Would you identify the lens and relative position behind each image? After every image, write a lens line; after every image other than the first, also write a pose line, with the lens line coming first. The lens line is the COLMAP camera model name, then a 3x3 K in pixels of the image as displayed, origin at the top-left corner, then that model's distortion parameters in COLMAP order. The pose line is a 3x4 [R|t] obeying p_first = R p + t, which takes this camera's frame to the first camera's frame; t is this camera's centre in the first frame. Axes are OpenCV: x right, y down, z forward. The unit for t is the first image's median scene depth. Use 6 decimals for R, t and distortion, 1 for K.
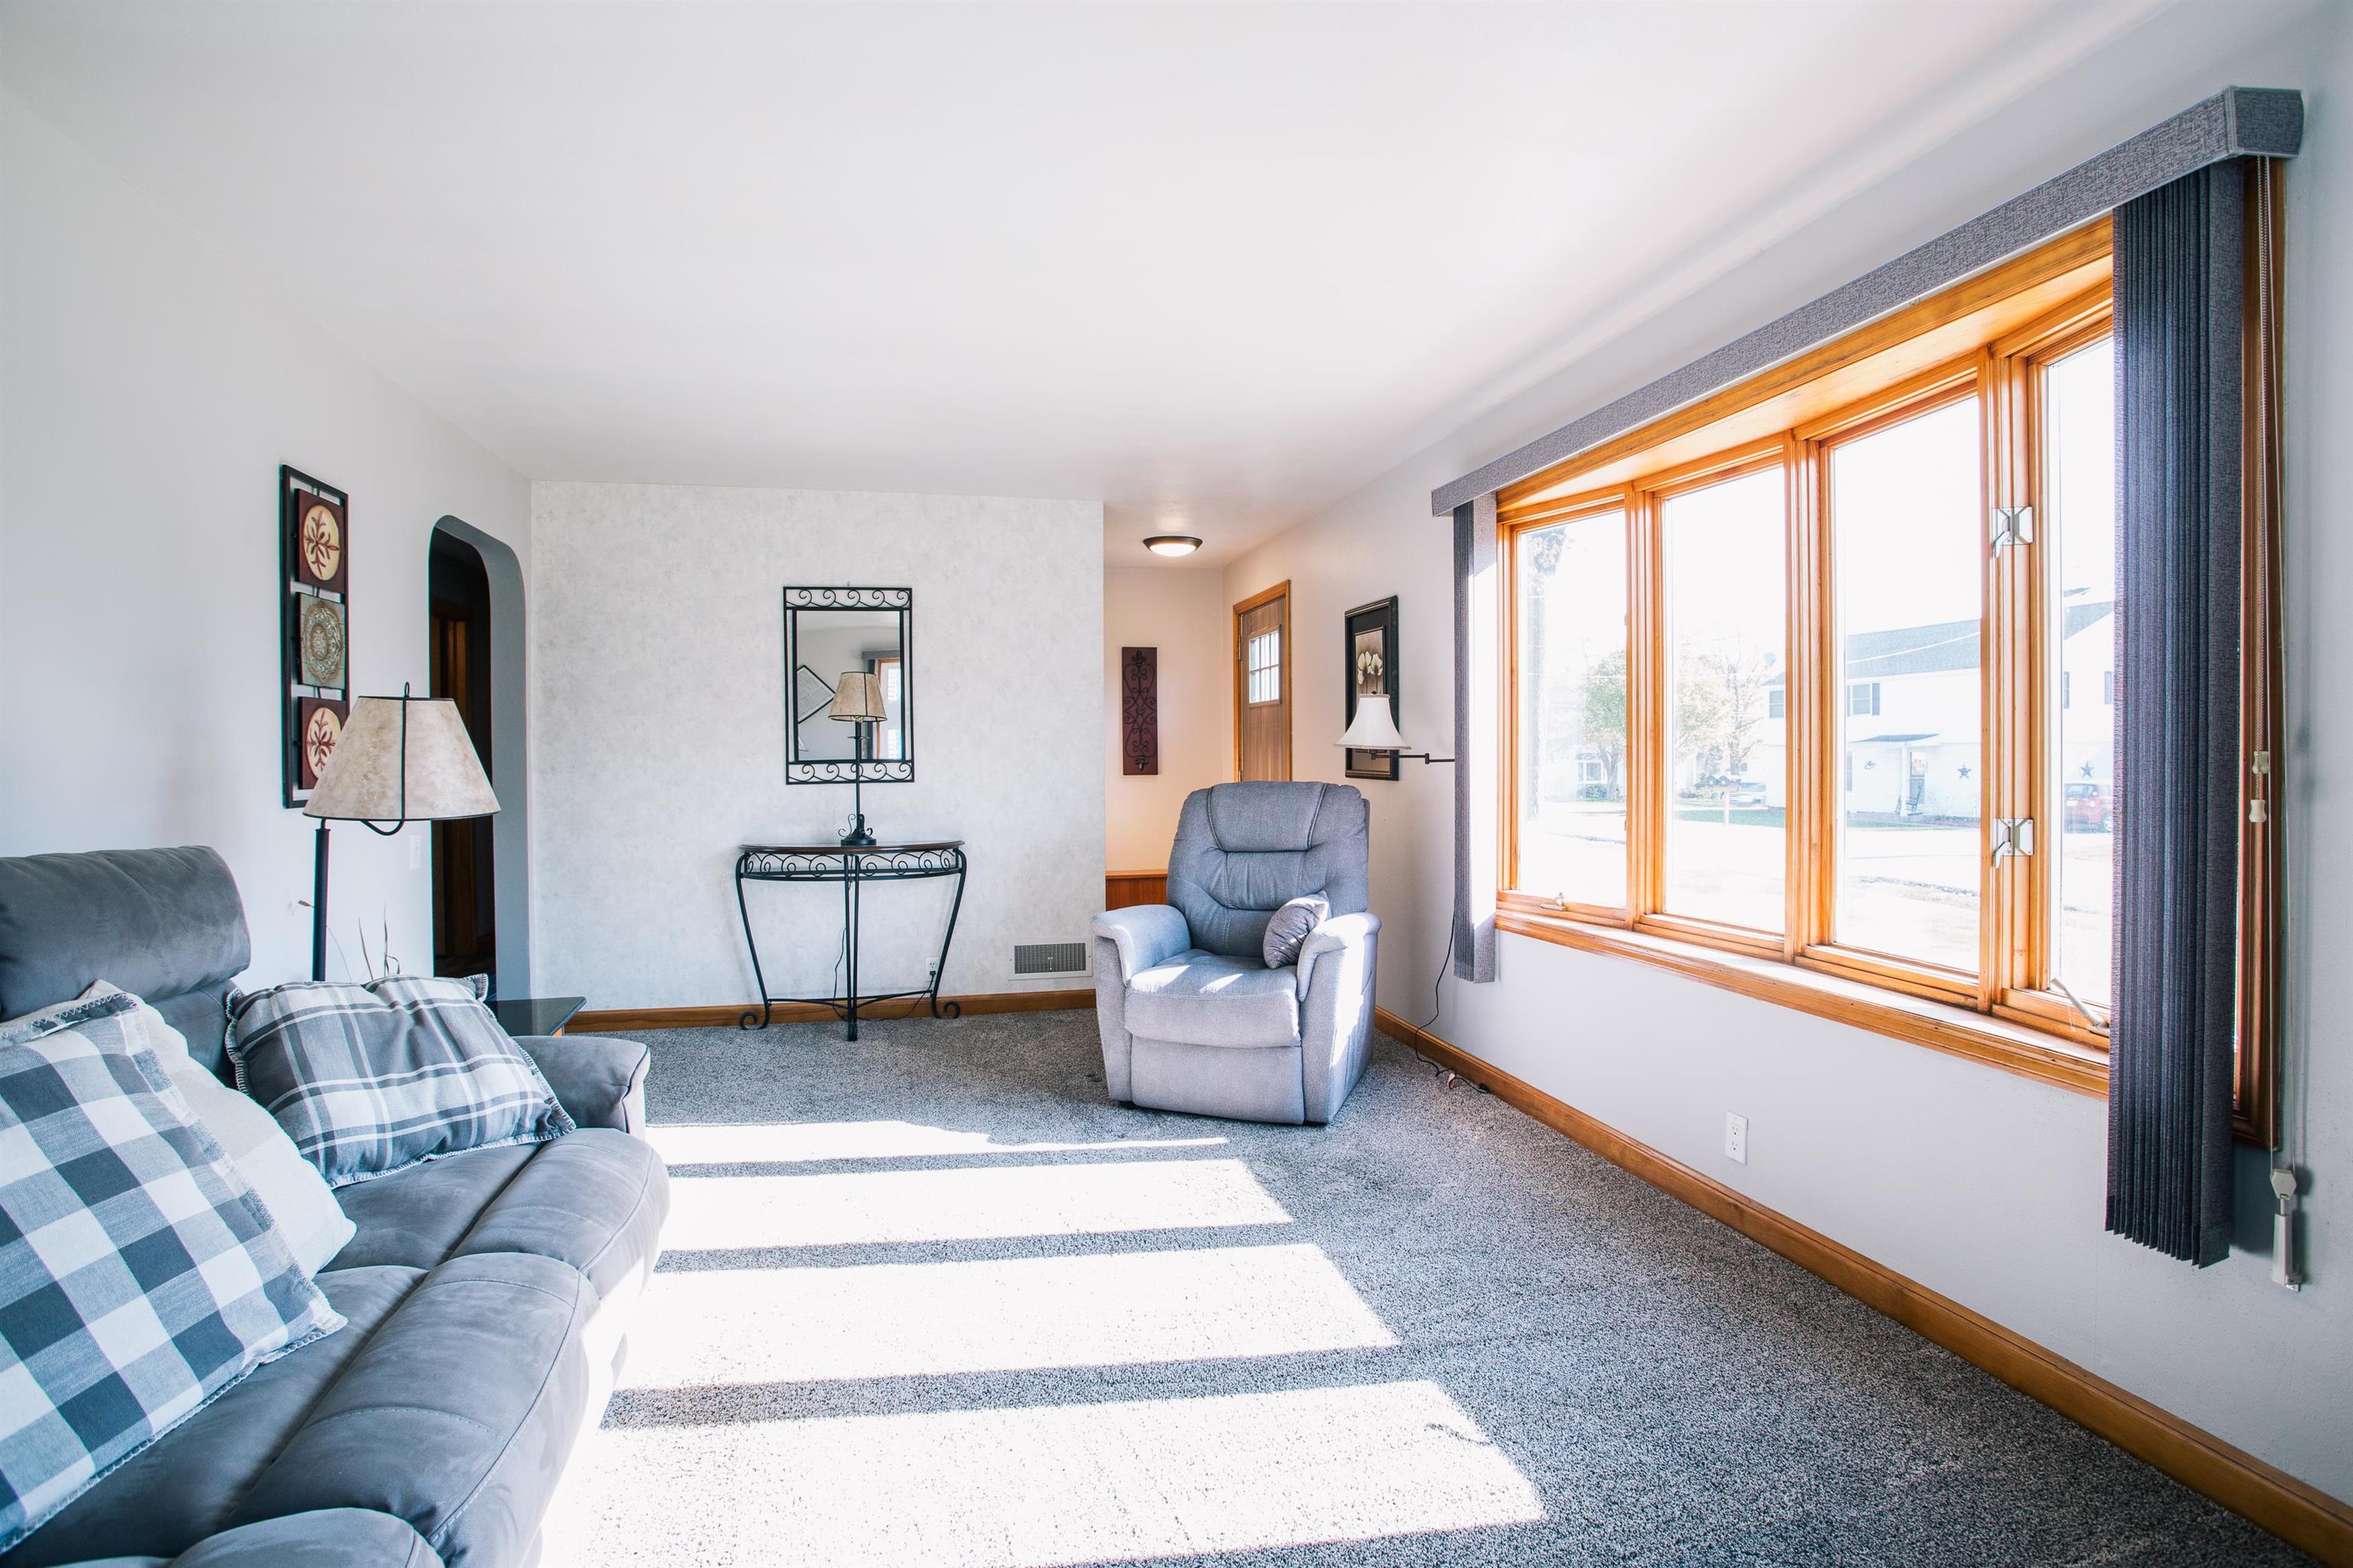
lens RADIAL K [[1161.6, 0, 1193.8], [0, 1161.6, 773.6], [0, 0, 1]] dist [-0.068840, 0.023066]
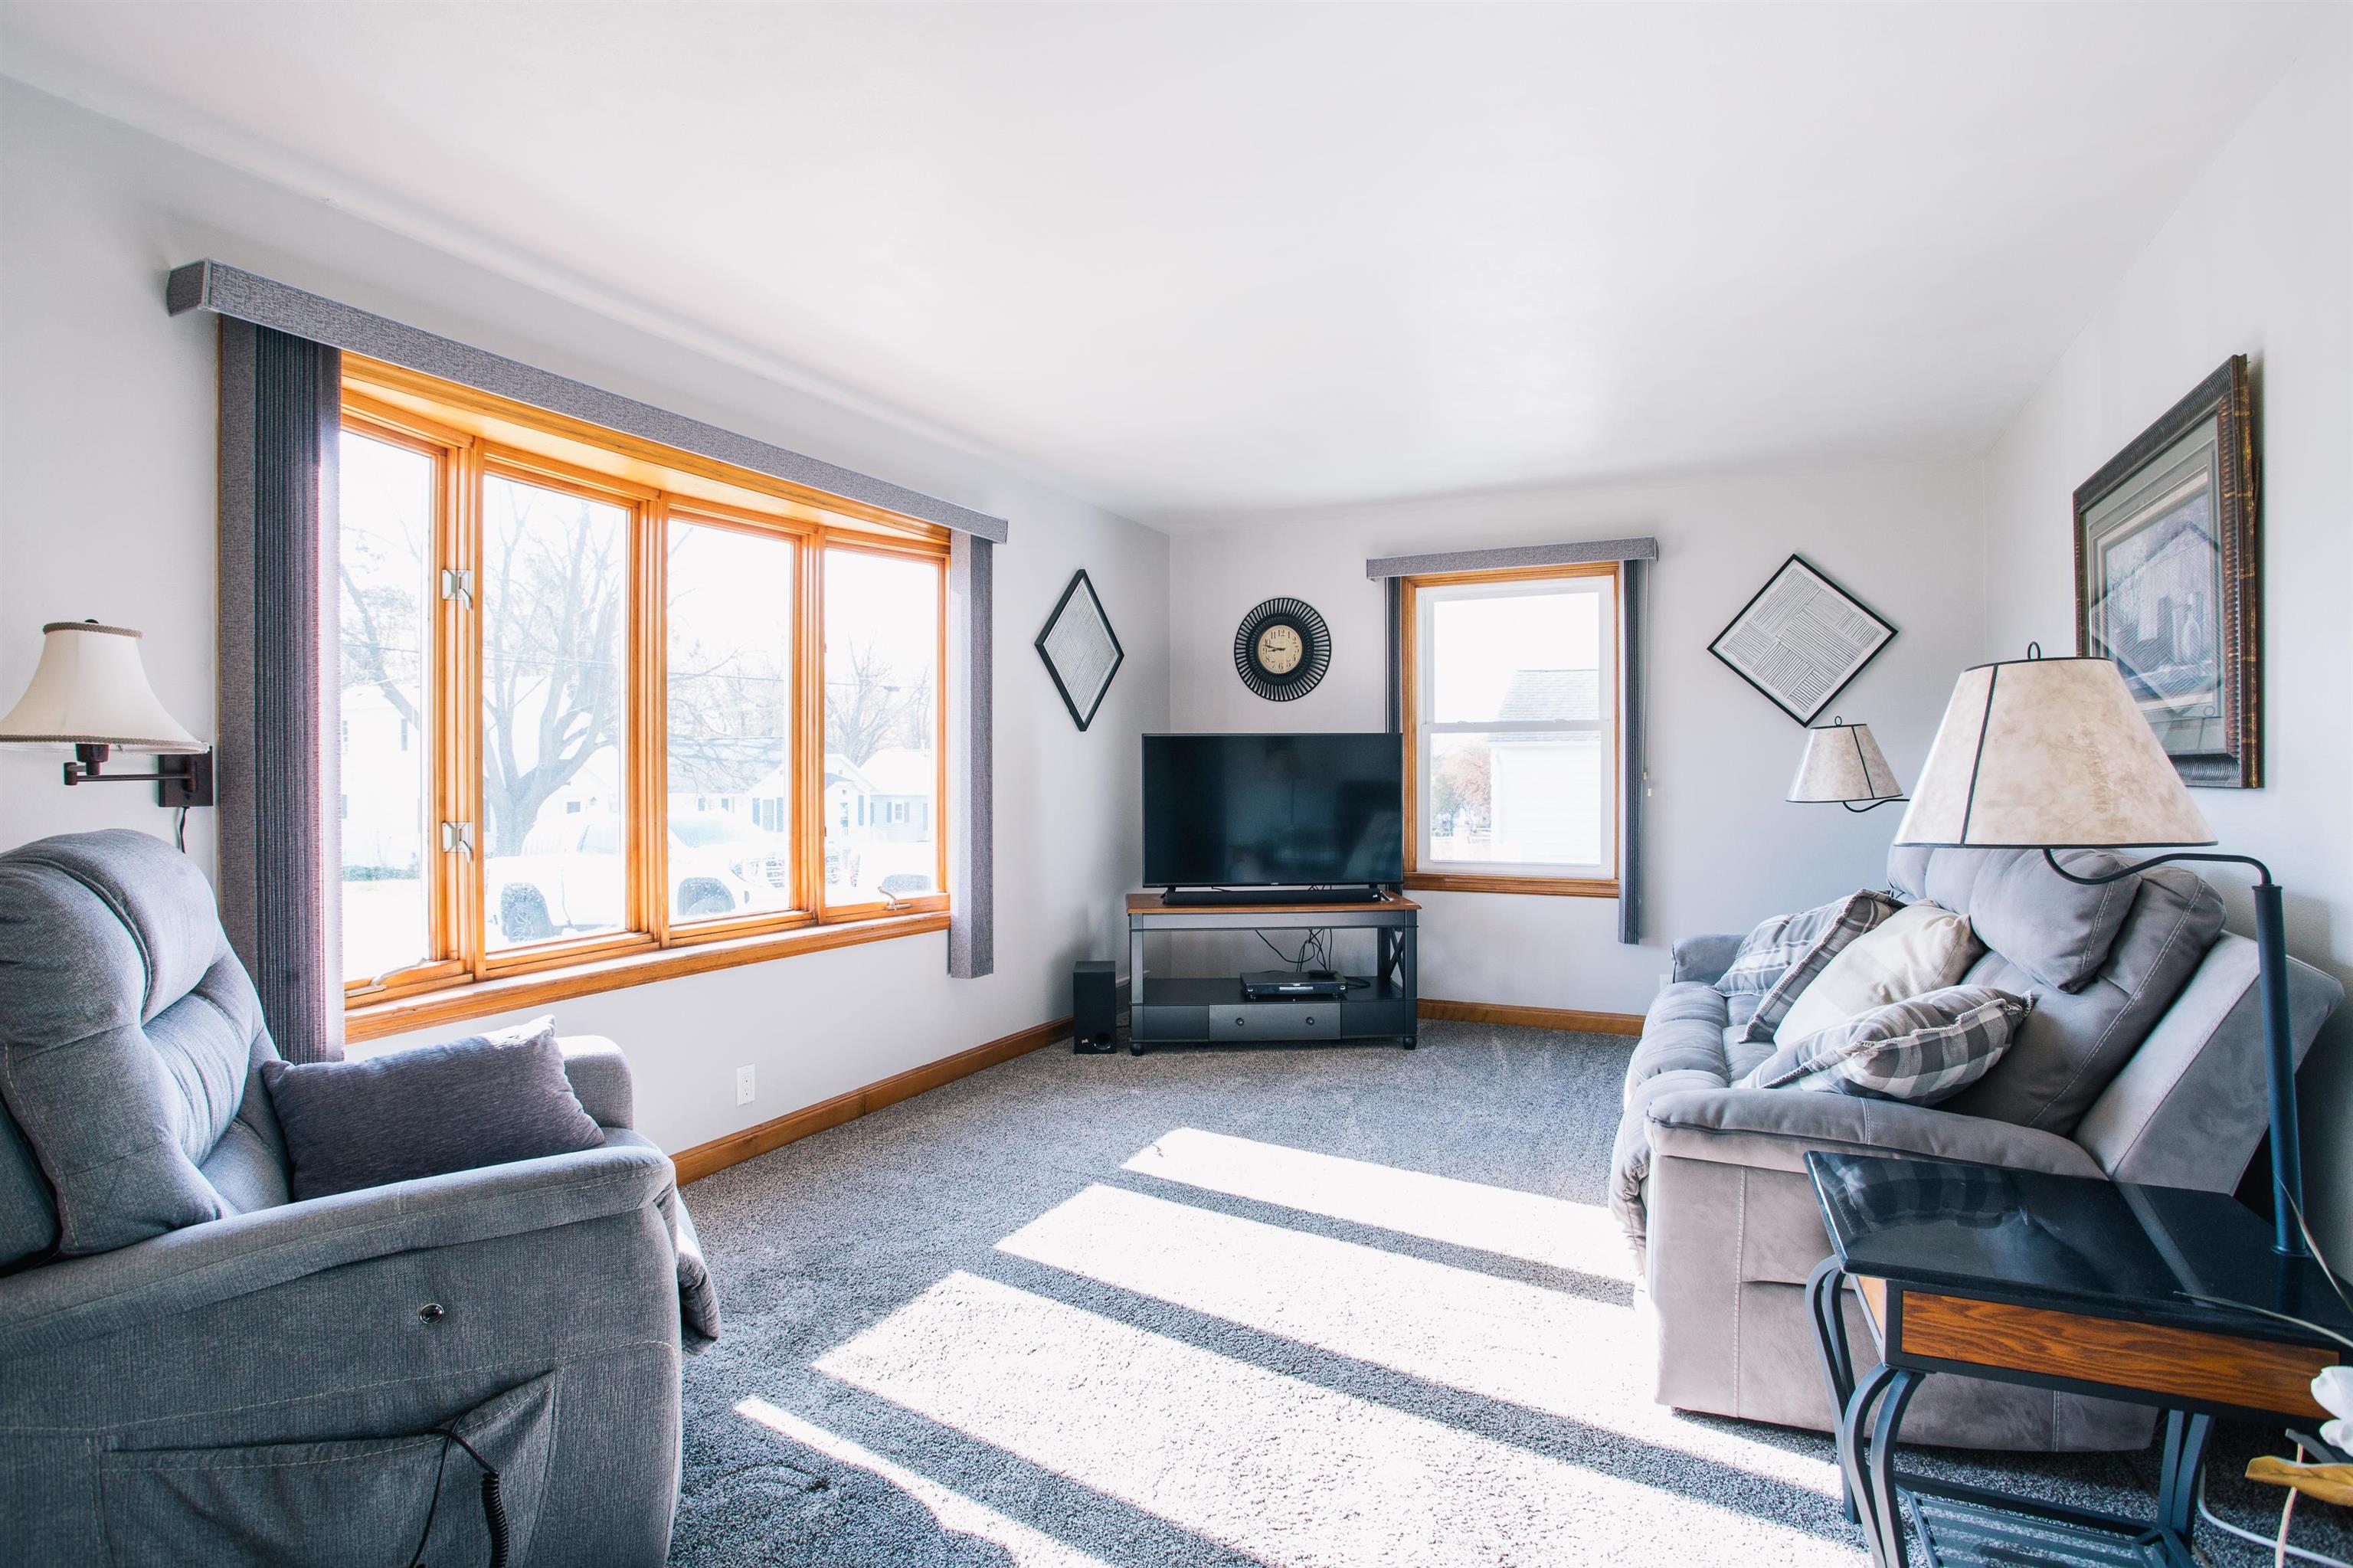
lens RADIAL K [[1161.6, 0, 1193.8], [0, 1161.6, 773.6], [0, 0, 1]] dist [-0.068840, 0.023066]
pose [[-0.776184, 0.000331, 0.630507, -0.702872], [0.009057, 0.999903, 0.010624, -0.023103], [-0.630442, 0.013957, -0.776111, 1.735686]]
